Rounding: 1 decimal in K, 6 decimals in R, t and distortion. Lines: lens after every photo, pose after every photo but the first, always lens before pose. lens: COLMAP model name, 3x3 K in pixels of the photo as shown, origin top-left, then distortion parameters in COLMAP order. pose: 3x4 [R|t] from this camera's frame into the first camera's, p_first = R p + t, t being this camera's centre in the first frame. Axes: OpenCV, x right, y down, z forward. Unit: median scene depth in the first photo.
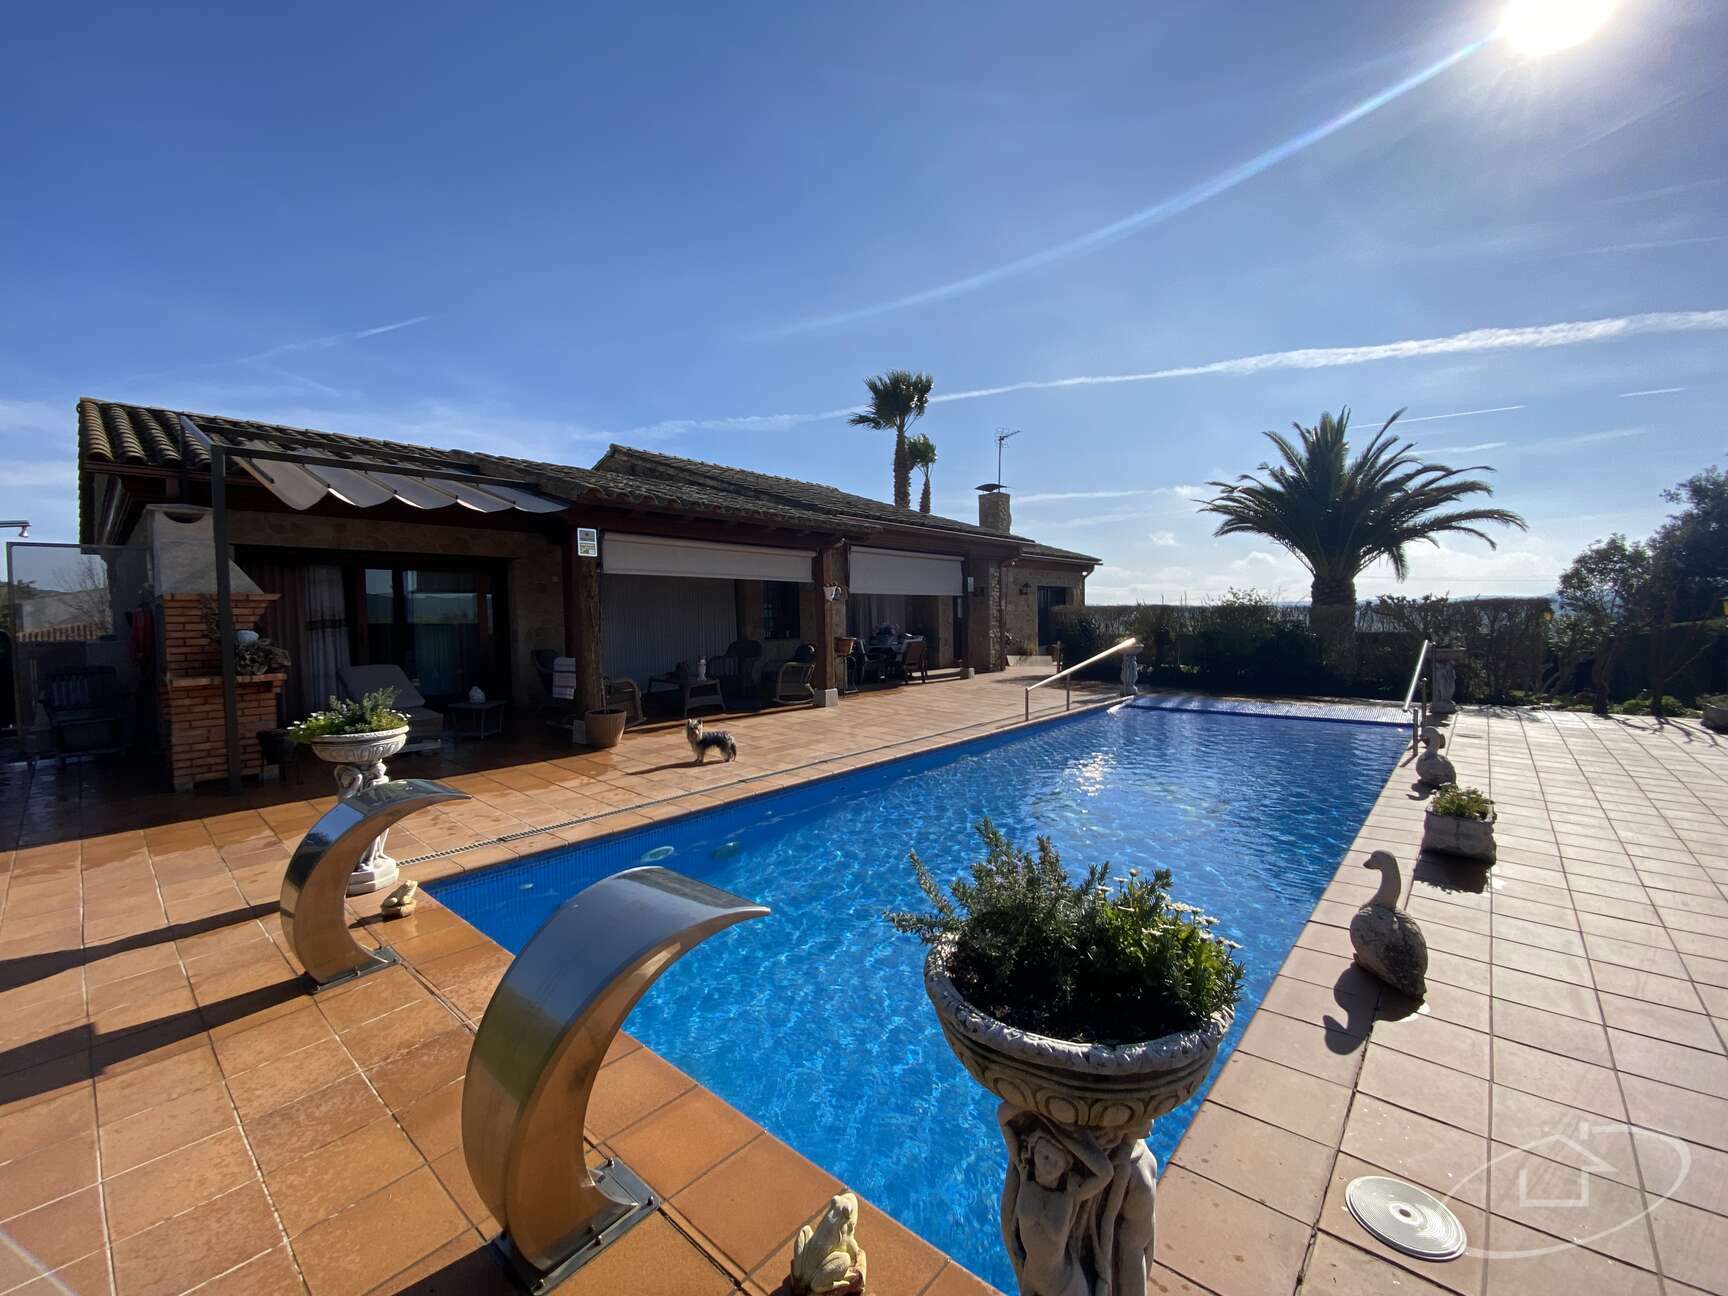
lens RADIAL K [[717.8, 0, 864.0], [0, 717.8, 648.0], [0, 0, 1]] dist [0.028087, -0.025683]
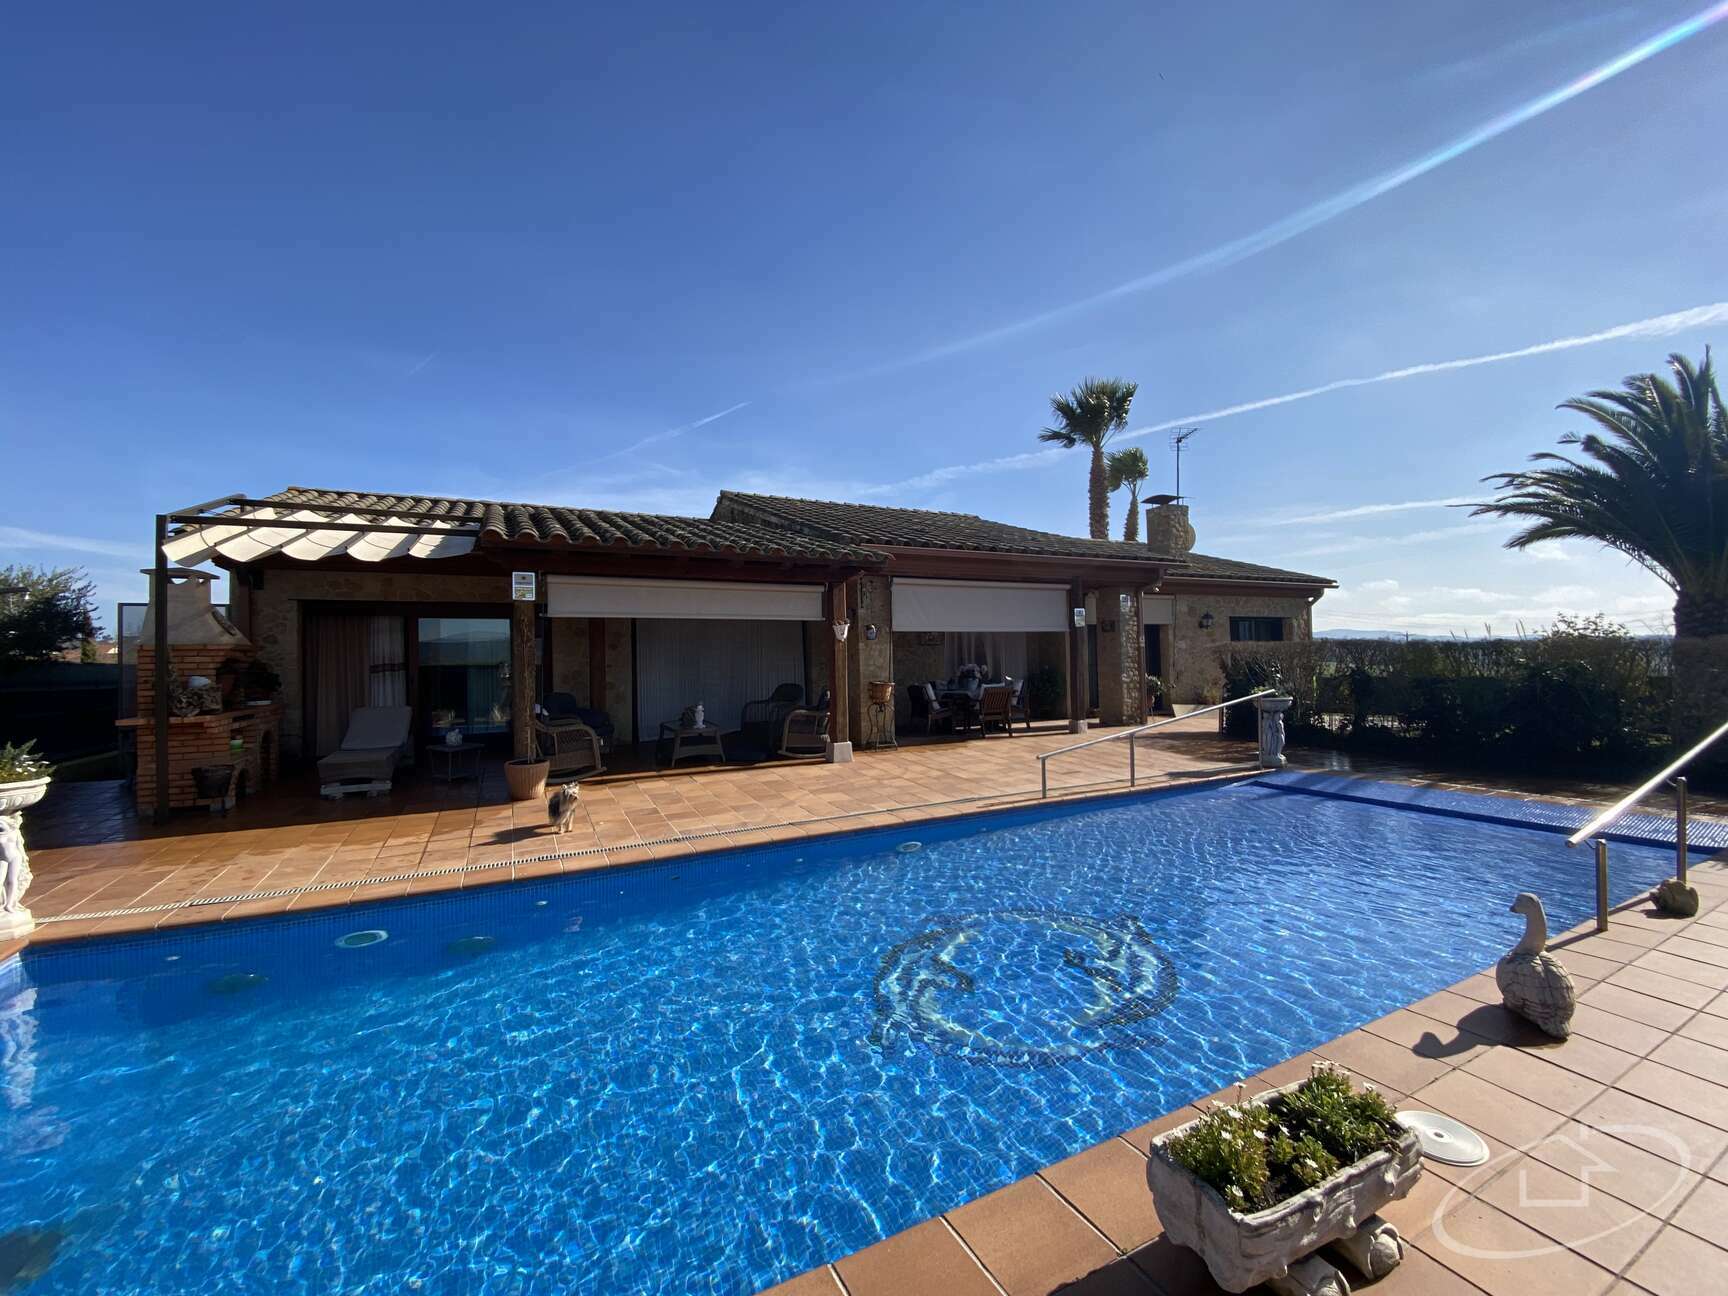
lens RADIAL K [[706.2, 0, 853.3], [0, 706.2, 663.3], [0, 0, 1]] dist [0.027989, -0.030010]
pose [[0.925288, 0.000655, -0.379264, 0.154009], [-0.011909, 0.999556, -0.027330, -0.008130], [0.379078, 0.029805, 0.924885, 0.112584]]
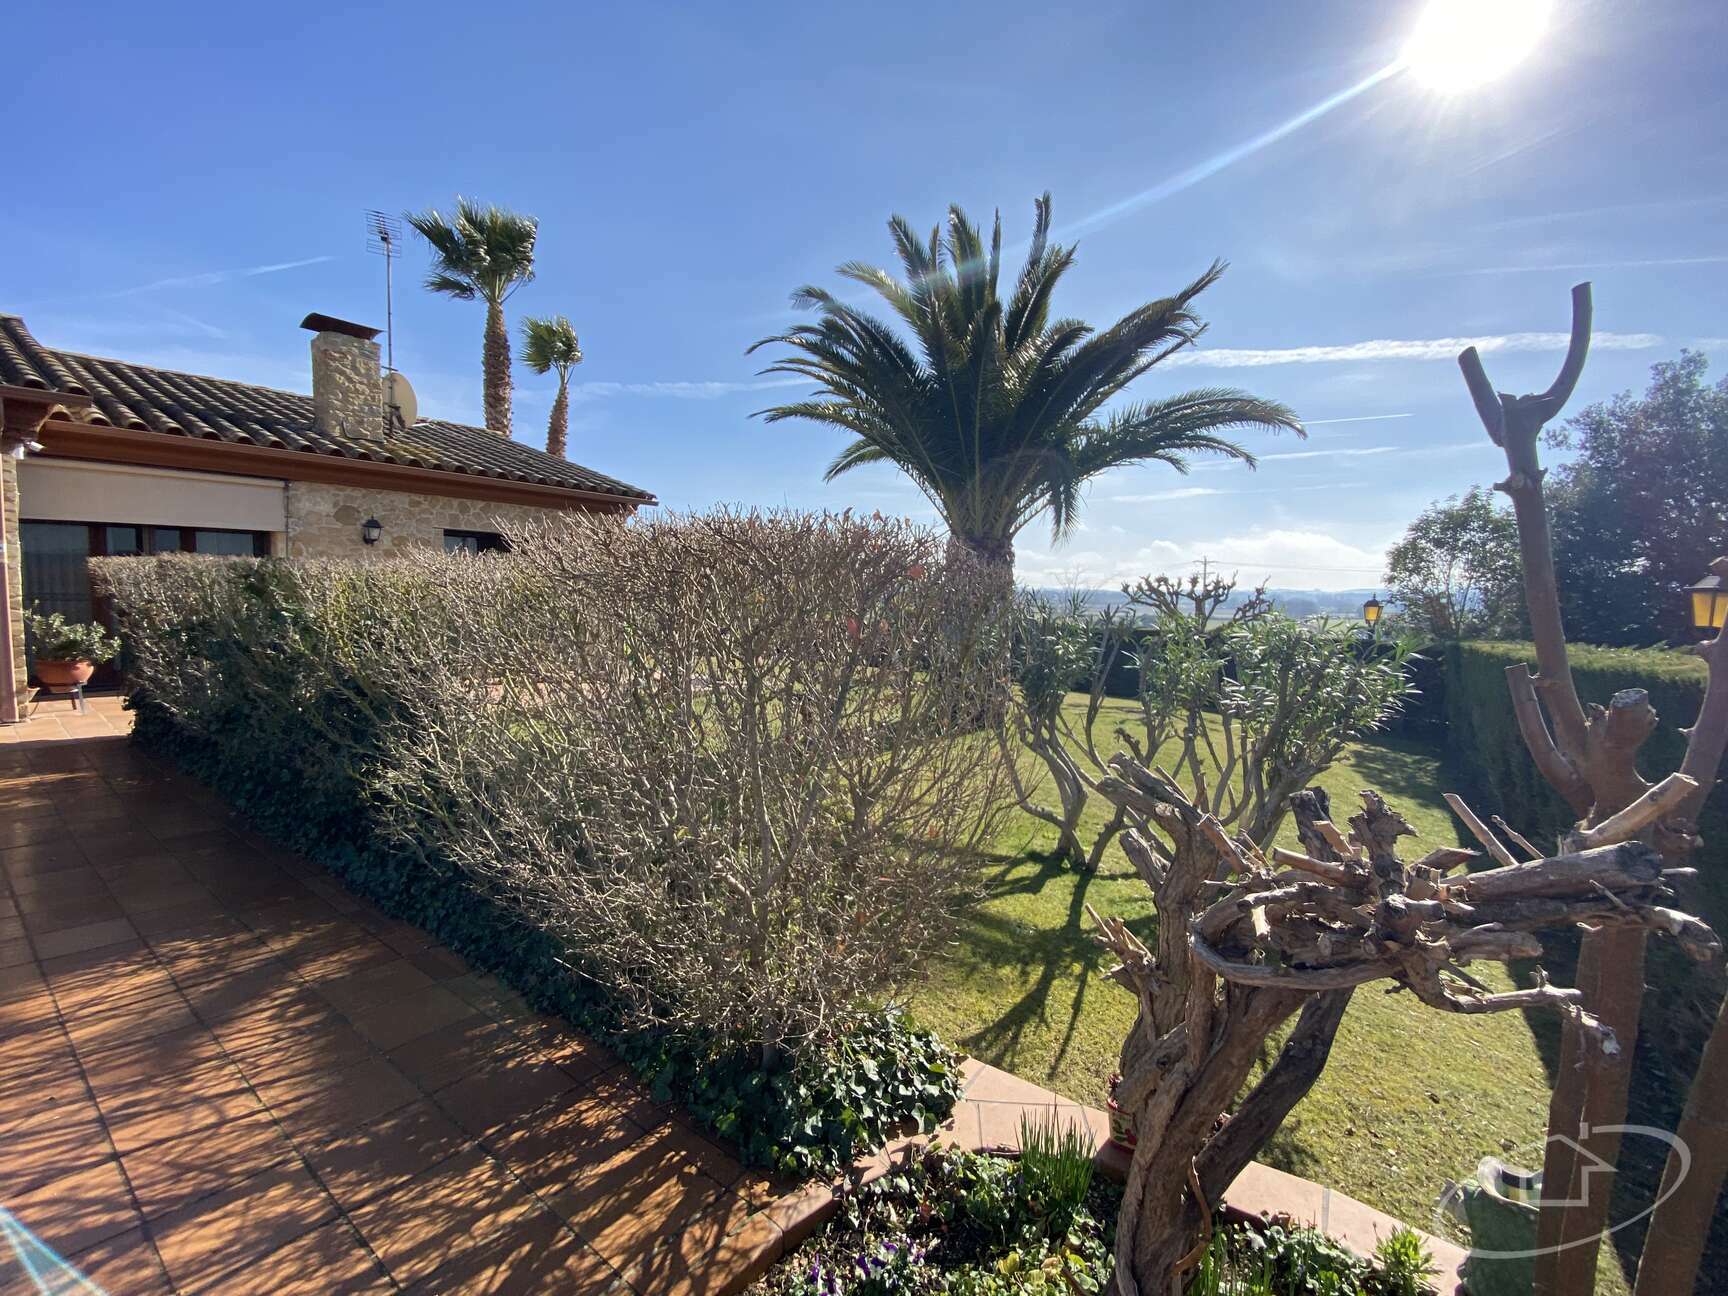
lens RADIAL K [[699.1, 0, 864.0], [0, 699.1, 648.0], [0, 0, 1]] dist [0.029090, -0.034578]
pose [[0.995662, 0.024570, 0.089743, 0.493327], [-0.027776, 0.999013, 0.034654, -0.027275], [-0.088803, -0.036997, 0.995362, 0.461808]]
